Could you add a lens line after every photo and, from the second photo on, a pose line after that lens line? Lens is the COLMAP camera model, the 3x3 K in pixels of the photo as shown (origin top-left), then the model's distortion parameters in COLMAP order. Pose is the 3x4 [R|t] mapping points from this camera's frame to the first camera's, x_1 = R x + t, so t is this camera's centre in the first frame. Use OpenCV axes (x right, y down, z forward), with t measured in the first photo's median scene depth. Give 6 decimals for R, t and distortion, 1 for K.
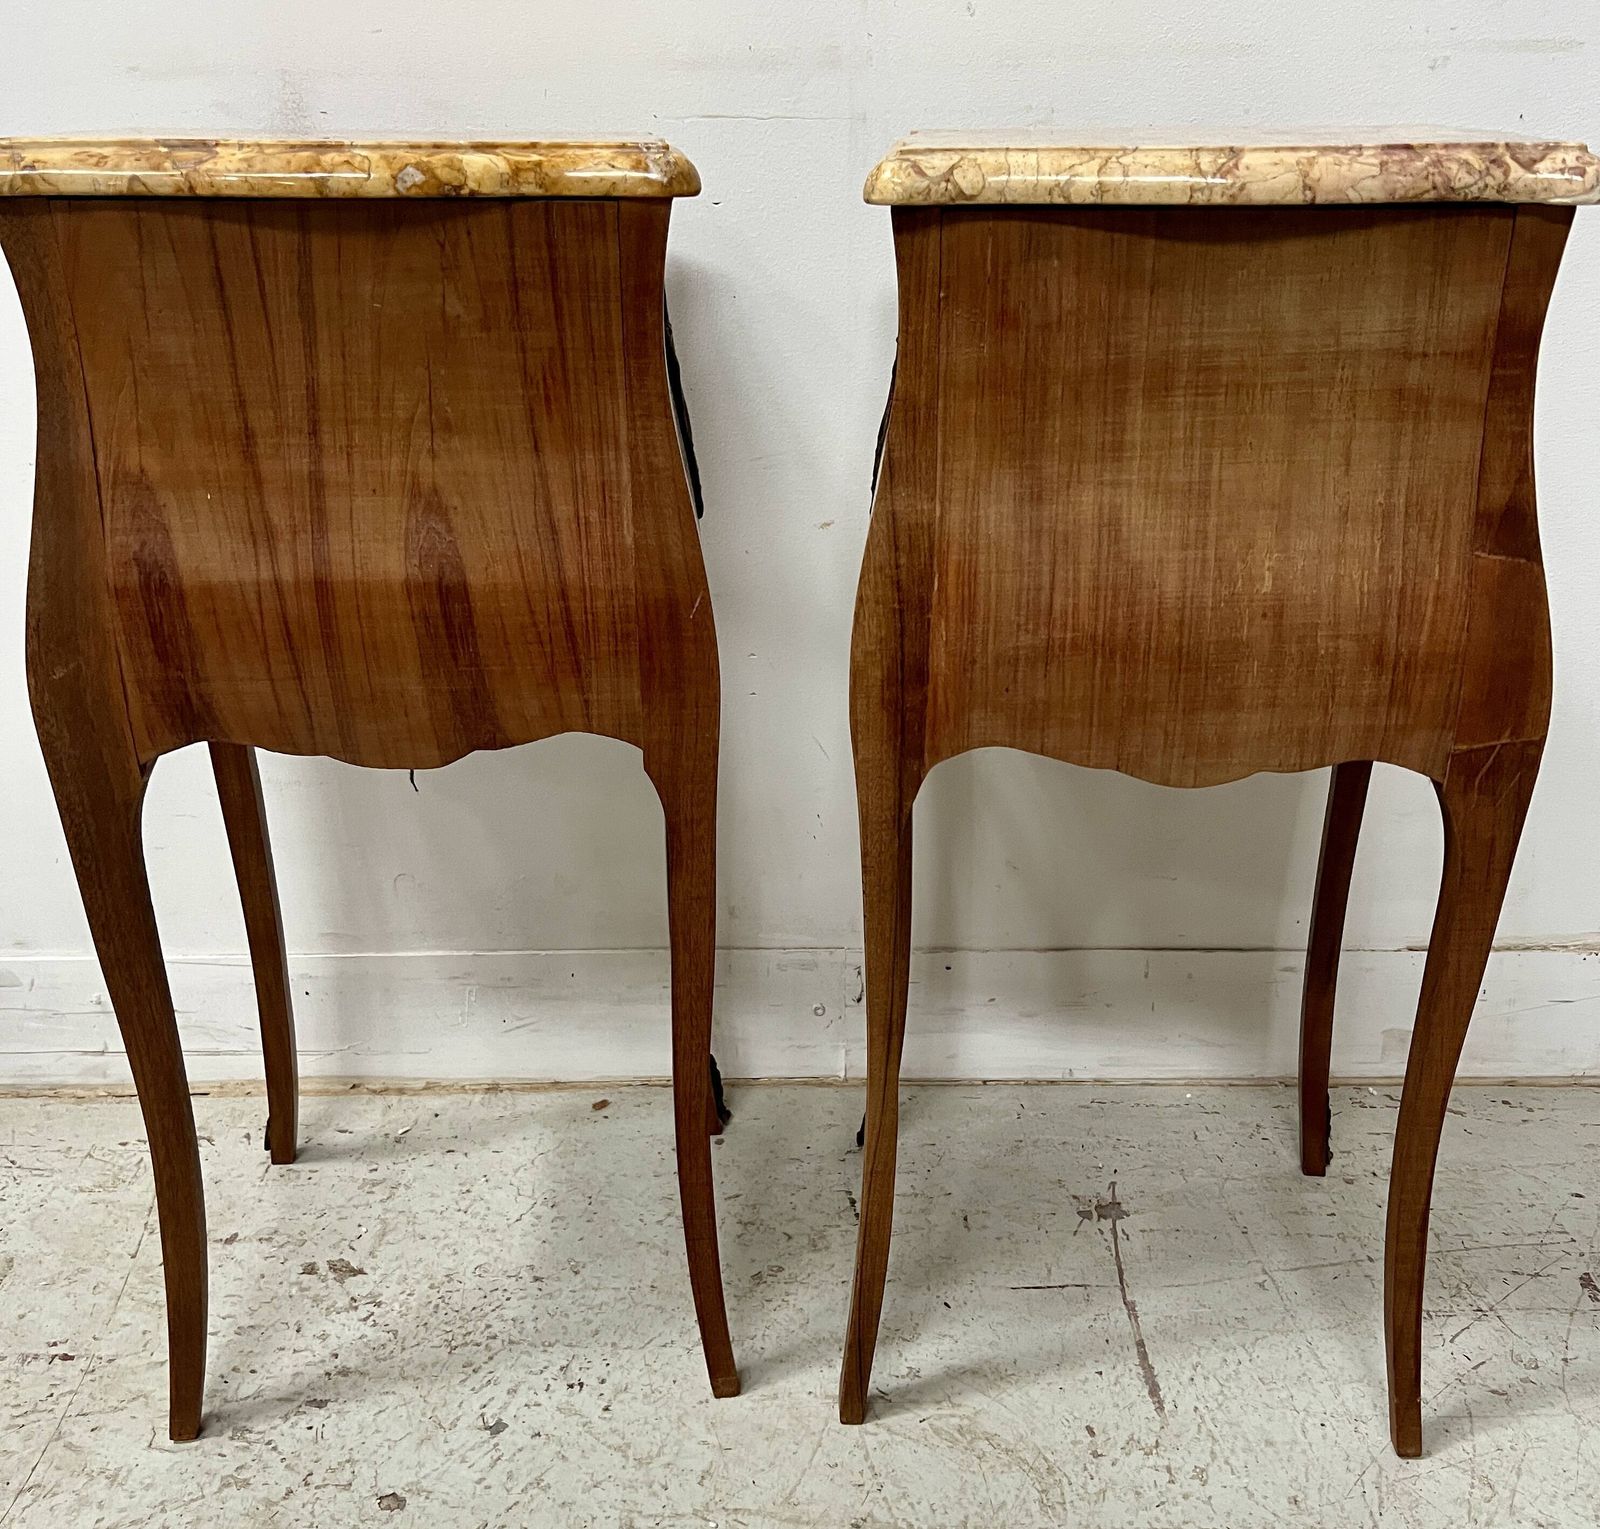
lens RADIAL K [[1643.9, 0, 817.3], [0, 1643.9, 822.9], [0, 0, 1]] dist [0.008337, 0.000000]
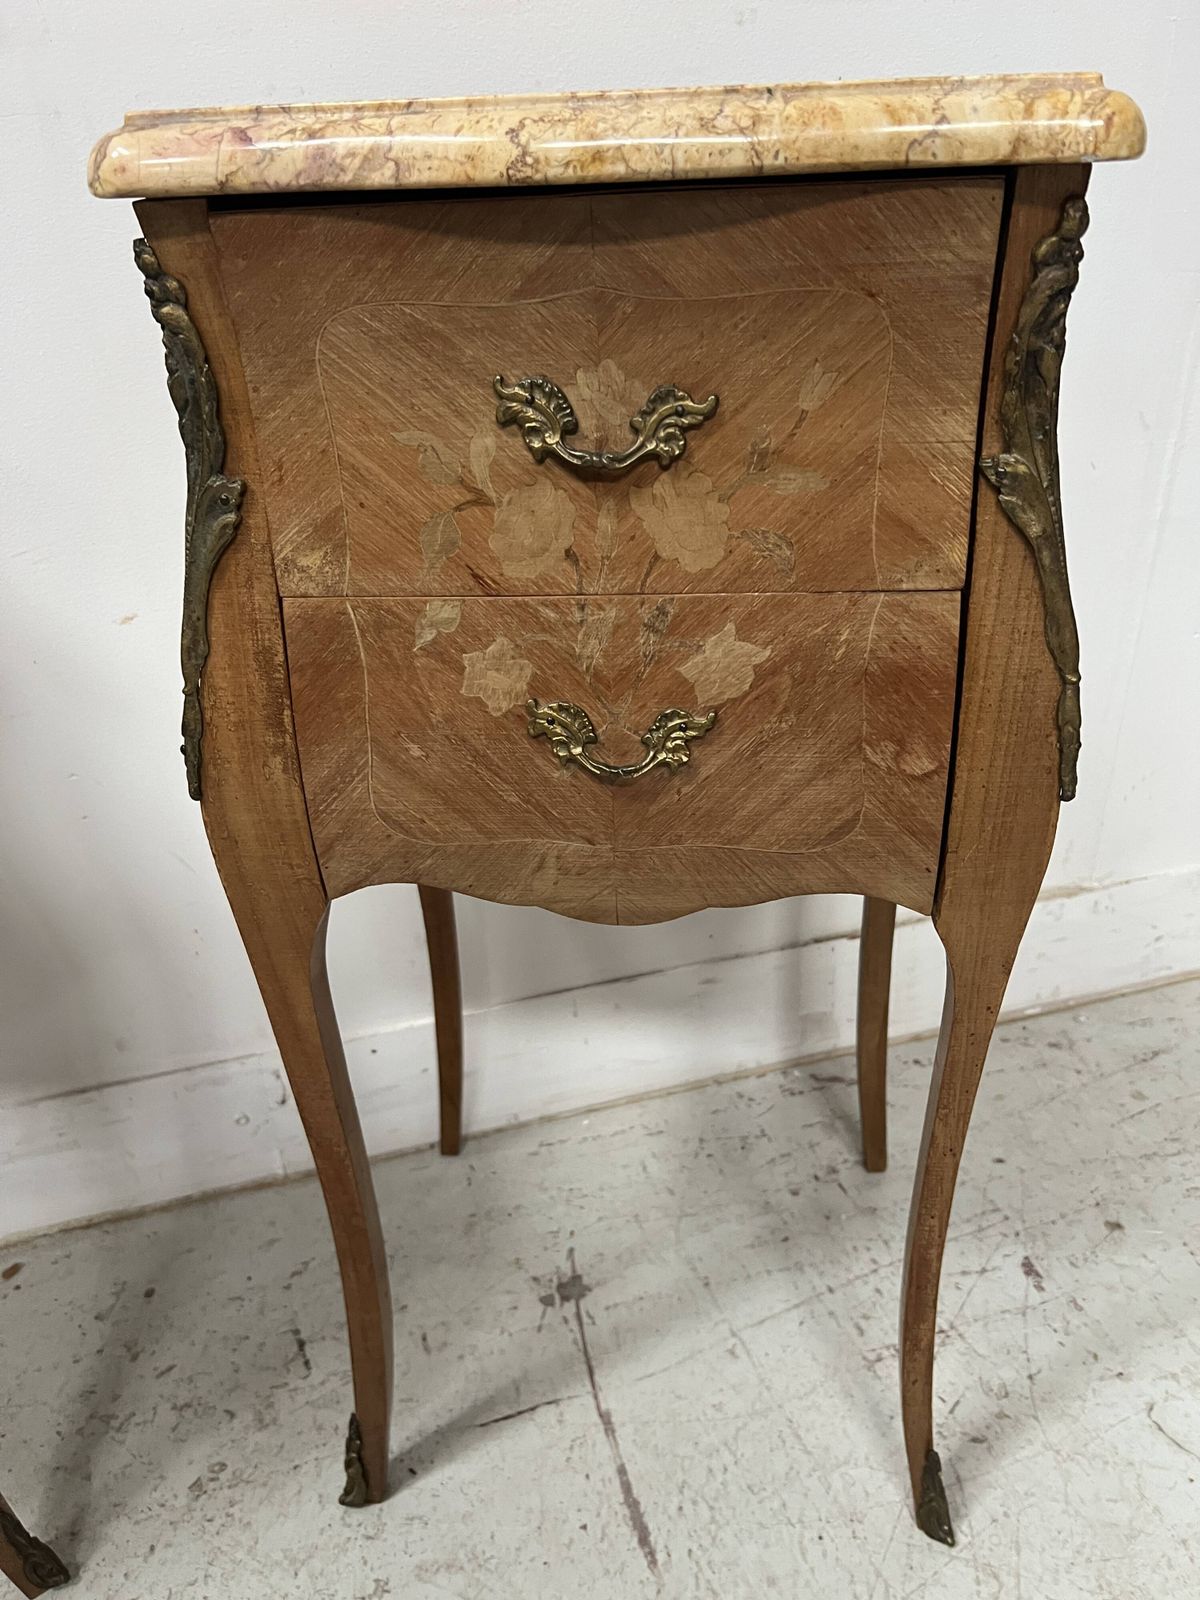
lens RADIAL K [[1211.8, 0, 605.5], [0, 1211.8, 808.5], [0, 0, 1]] dist [0.034529, -0.044814]
pose [[0.963806, -0.160341, 0.213001, 0.106597], [0.140827, 0.984565, 0.103925, -0.135829], [-0.226376, -0.070167, 0.971509, 0.378924]]
